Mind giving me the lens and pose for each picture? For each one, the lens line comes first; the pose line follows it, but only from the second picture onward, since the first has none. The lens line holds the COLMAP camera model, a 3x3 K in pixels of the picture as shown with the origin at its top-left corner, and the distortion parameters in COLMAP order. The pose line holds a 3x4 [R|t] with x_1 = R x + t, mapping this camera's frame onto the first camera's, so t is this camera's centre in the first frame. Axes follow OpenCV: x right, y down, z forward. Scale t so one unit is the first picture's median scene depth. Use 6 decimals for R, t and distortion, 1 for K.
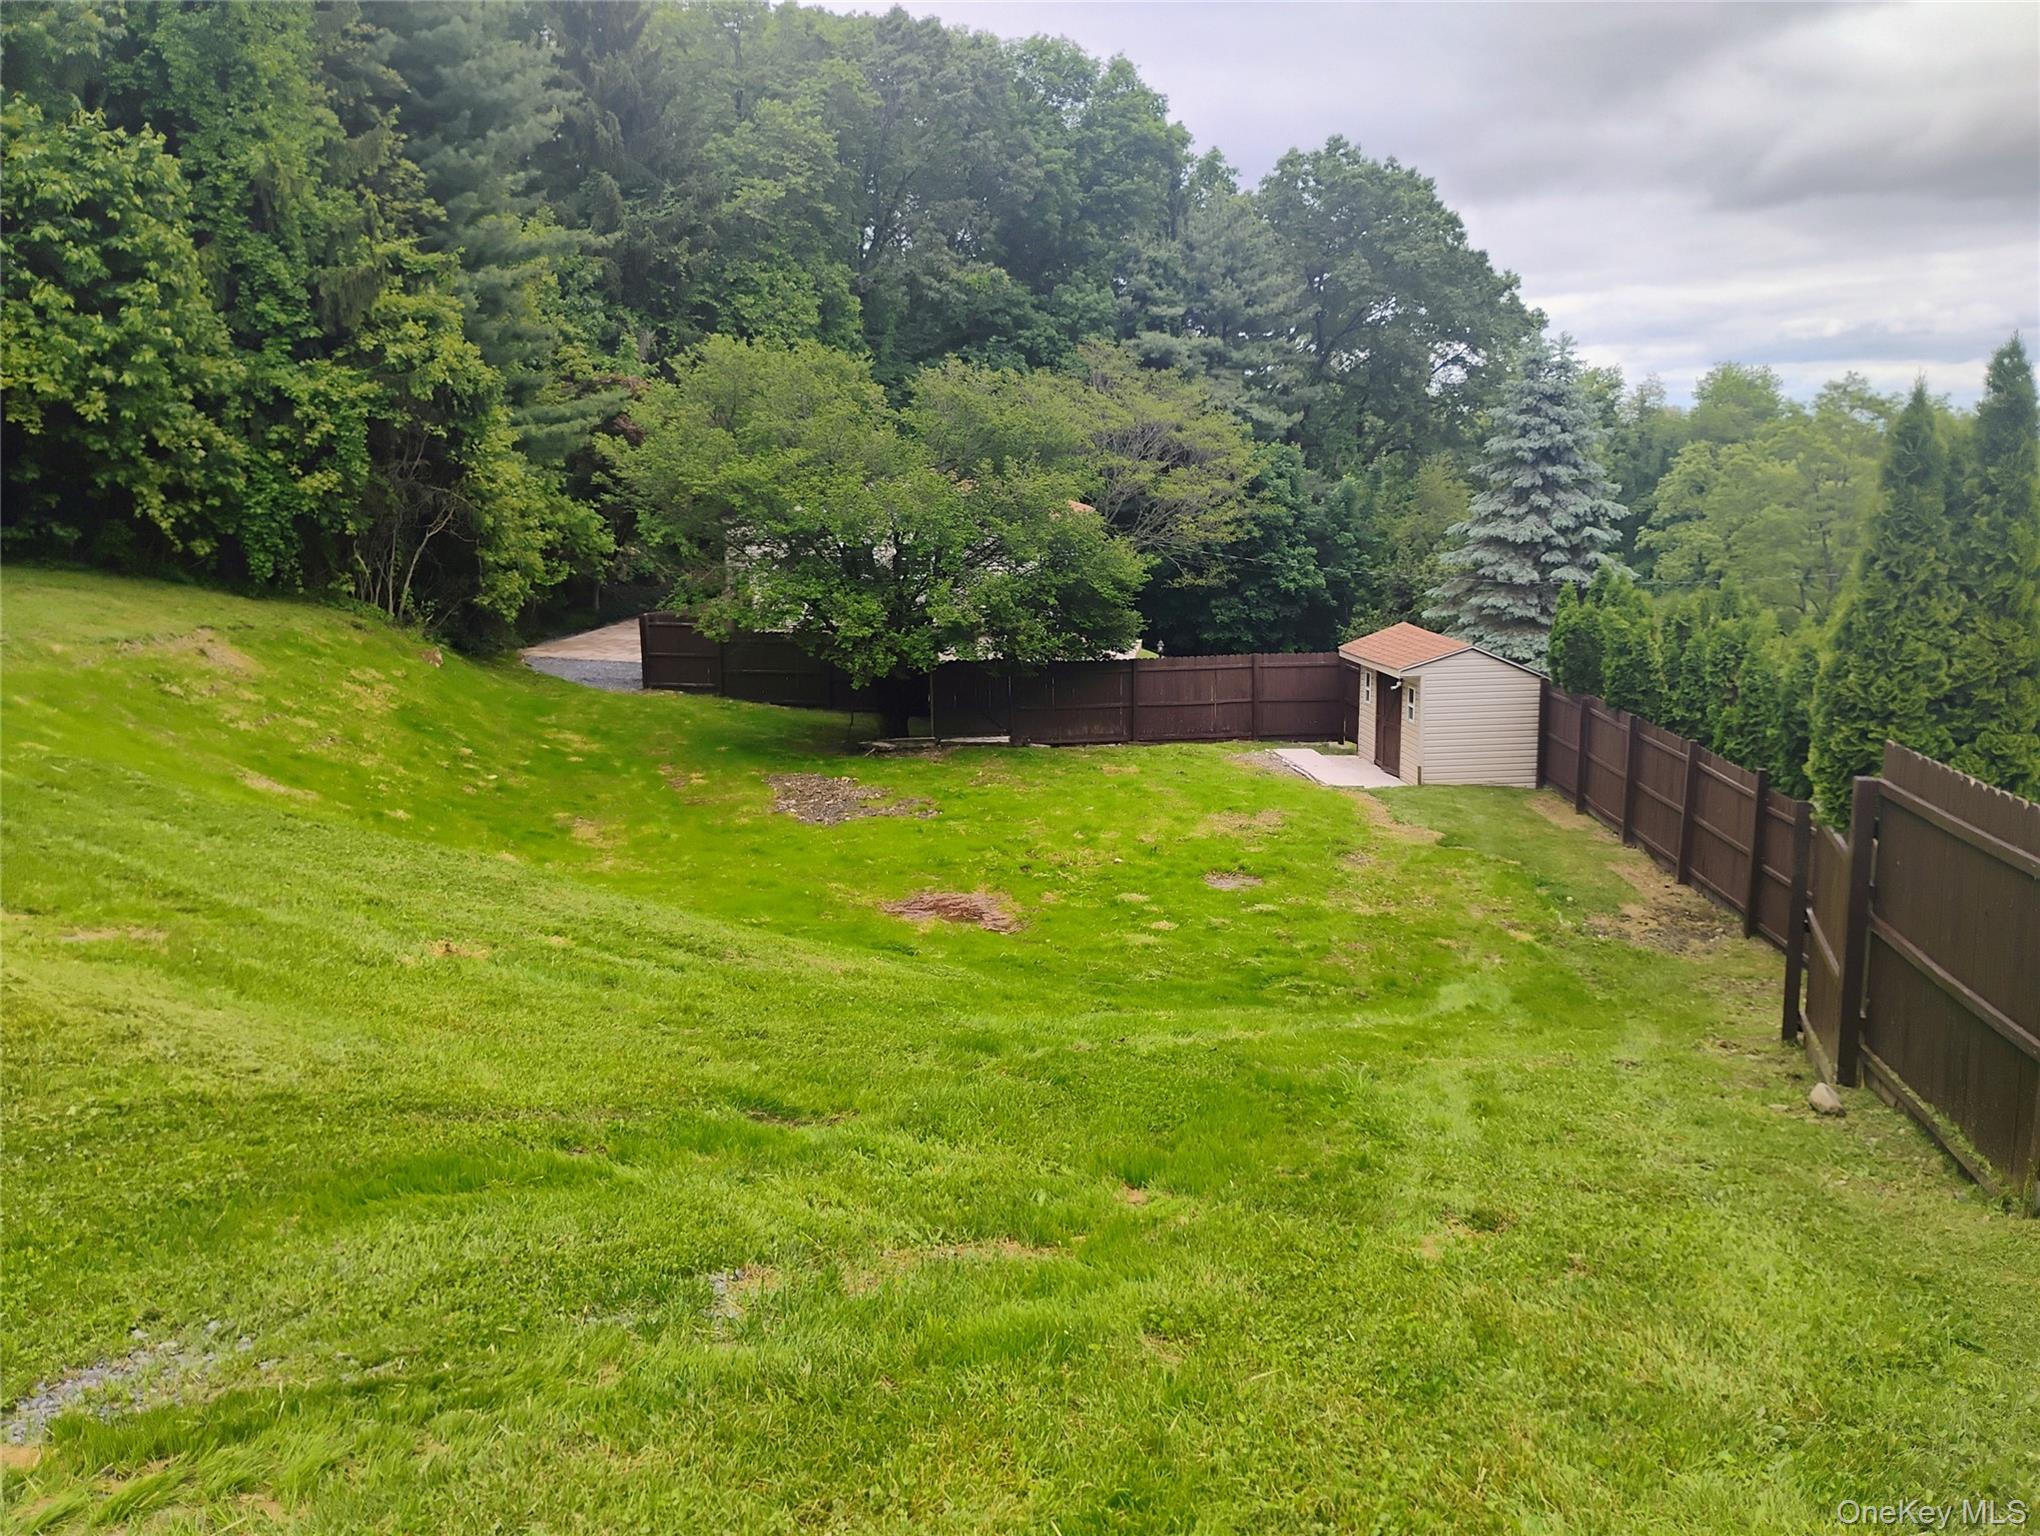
lens RADIAL K [[1715.8, 0, 1027.2], [0, 1715.8, 765.3], [0, 0, 1]] dist [0.065565, -0.082638]
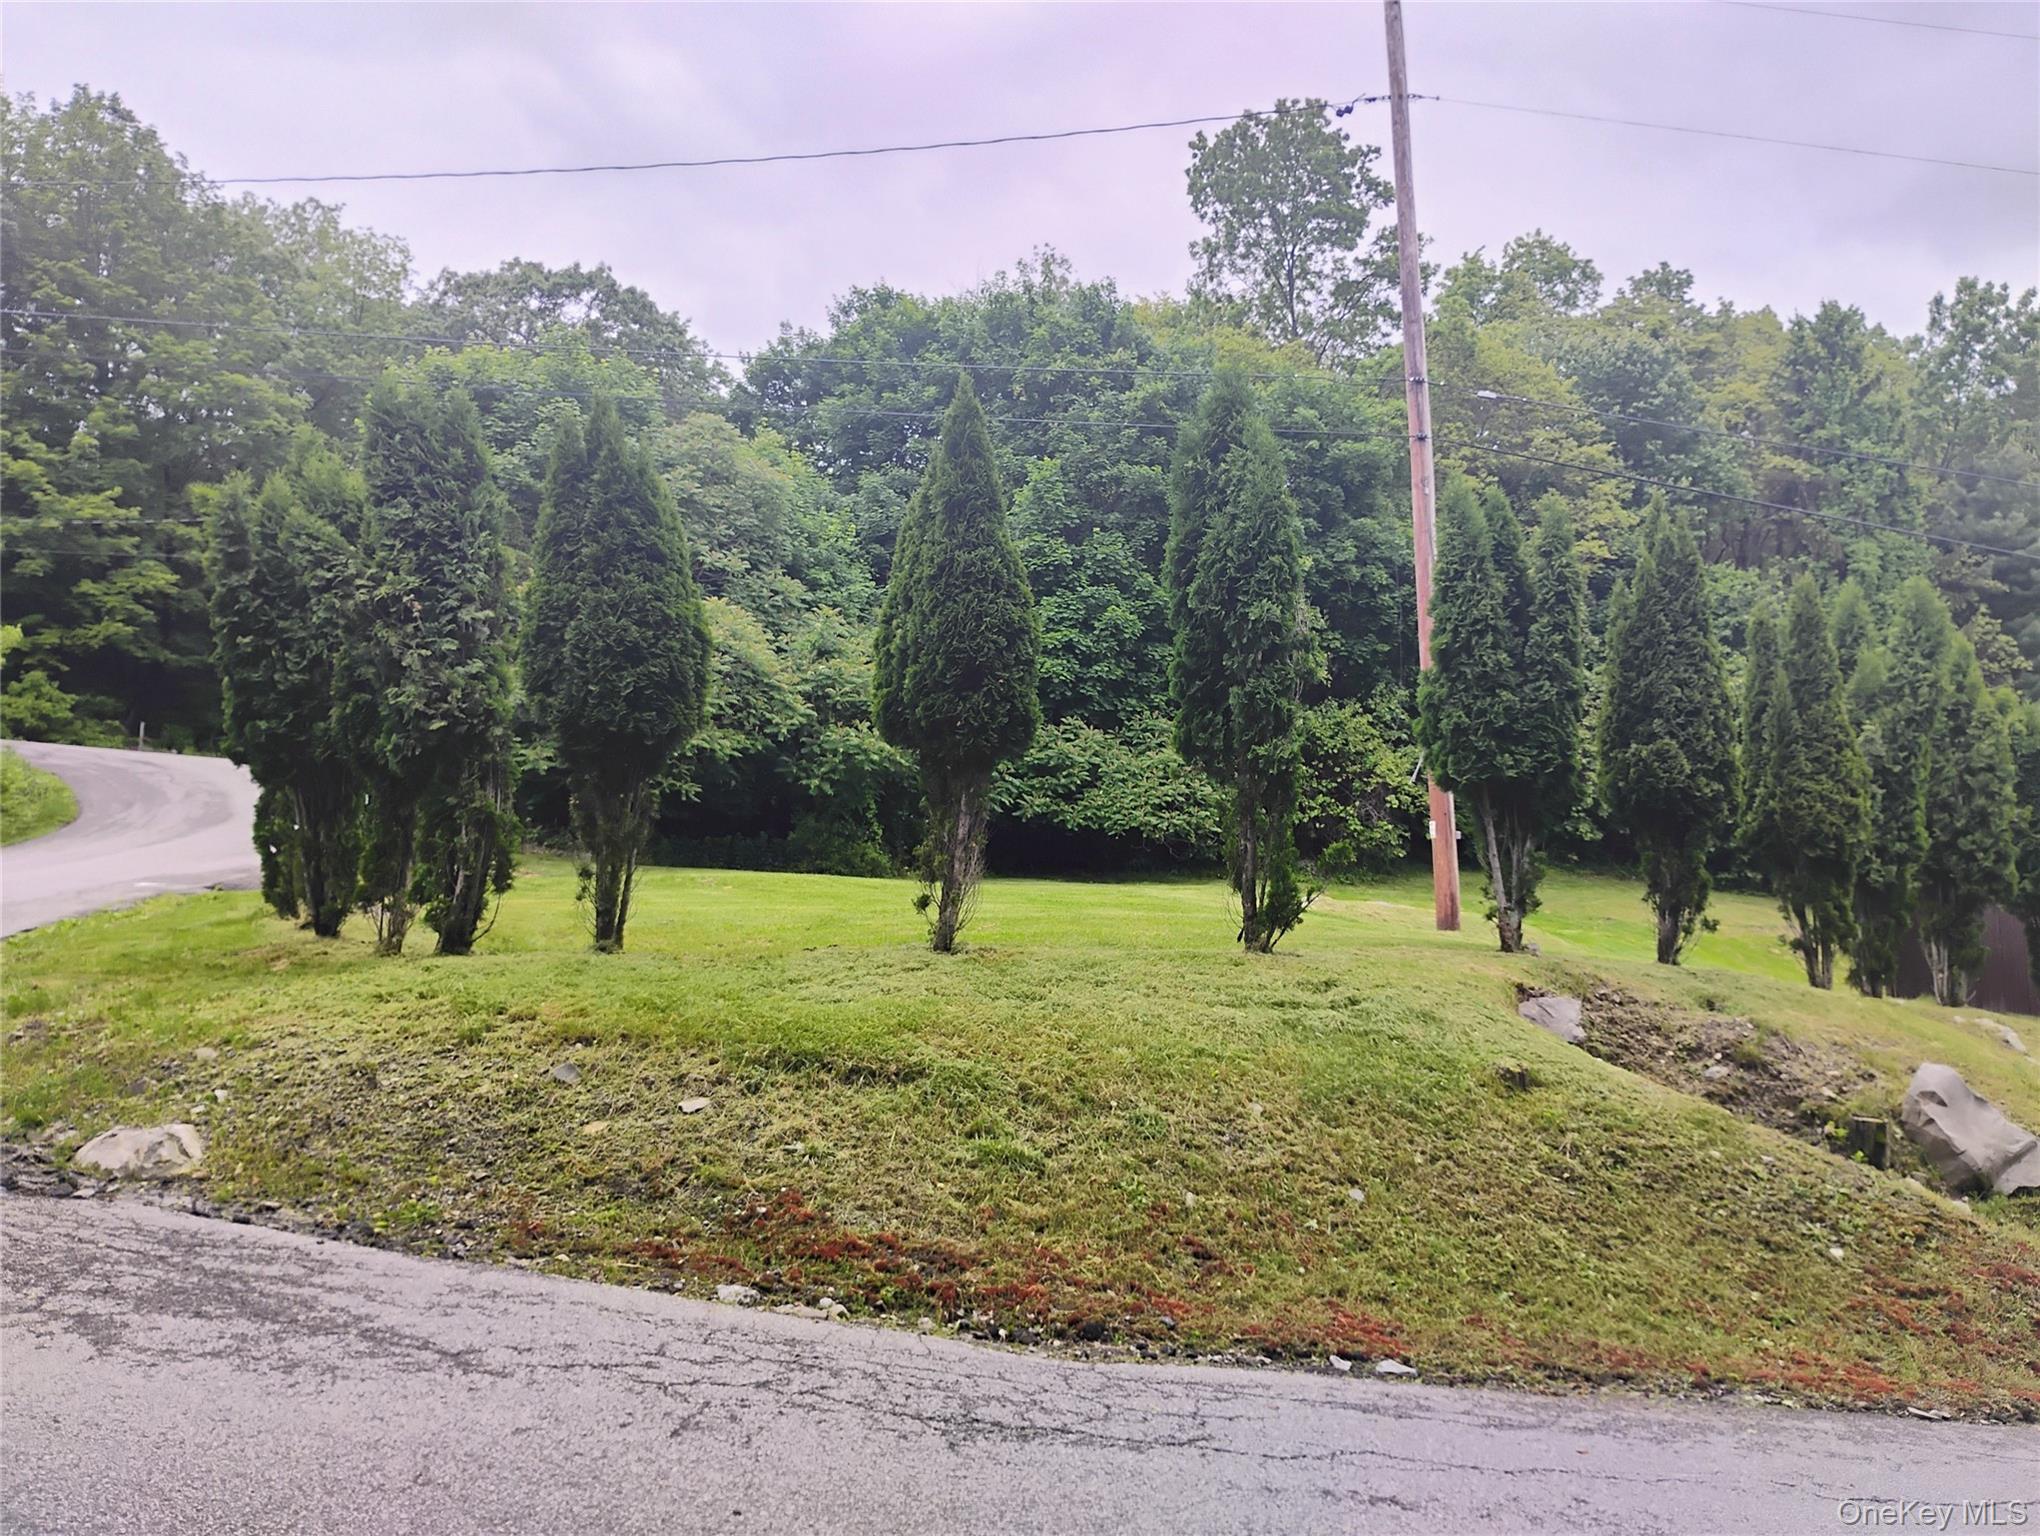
lens RADIAL K [[1715.8, 0, 1027.2], [0, 1715.8, 765.3], [0, 0, 1]] dist [0.065565, -0.082638]
pose [[0.526311, -0.069258, -0.847467, 0.374861], [-0.120211, 0.980606, -0.154795, 0.080253], [0.841752, 0.183345, 0.507778, -0.372568]]
